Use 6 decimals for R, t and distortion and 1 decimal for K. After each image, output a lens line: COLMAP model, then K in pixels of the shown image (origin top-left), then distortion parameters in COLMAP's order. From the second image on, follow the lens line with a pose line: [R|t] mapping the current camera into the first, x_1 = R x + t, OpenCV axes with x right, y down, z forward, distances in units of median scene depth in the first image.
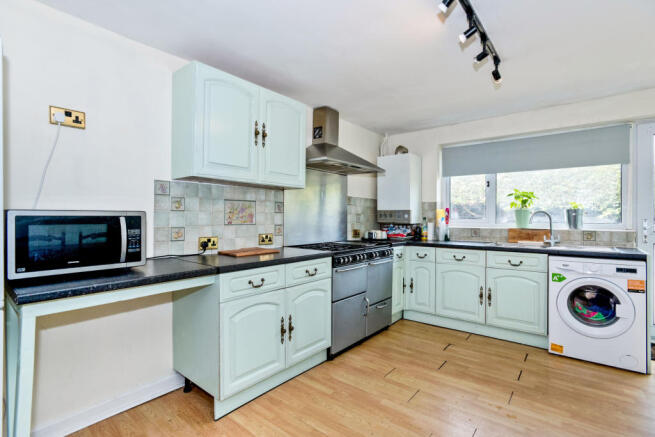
lens RADIAL K [[319.8, 0, 328.5], [0, 319.8, 219.5], [0, 0, 1]] dist [-0.017303, 0.004851]
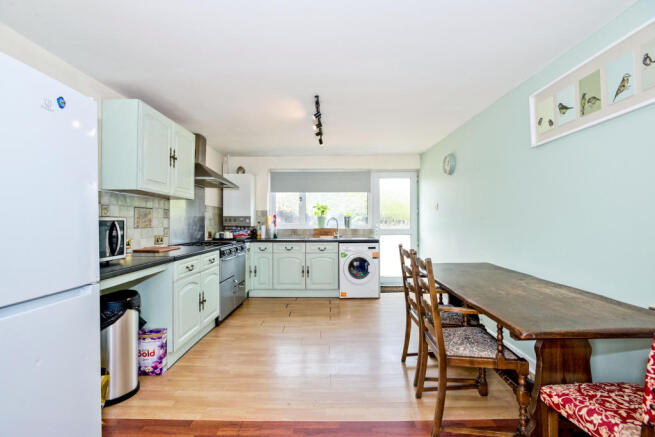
lens RADIAL K [[319.8, 0, 326.6], [0, 319.8, 218.0], [0, 0, 1]] dist [-0.017303, 0.004851]
pose [[0.788179, 0.004040, 0.615433, -0.409824], [0.008194, 0.999821, -0.017057, 0.004701], [-0.615391, 0.018487, 0.788005, -0.324056]]
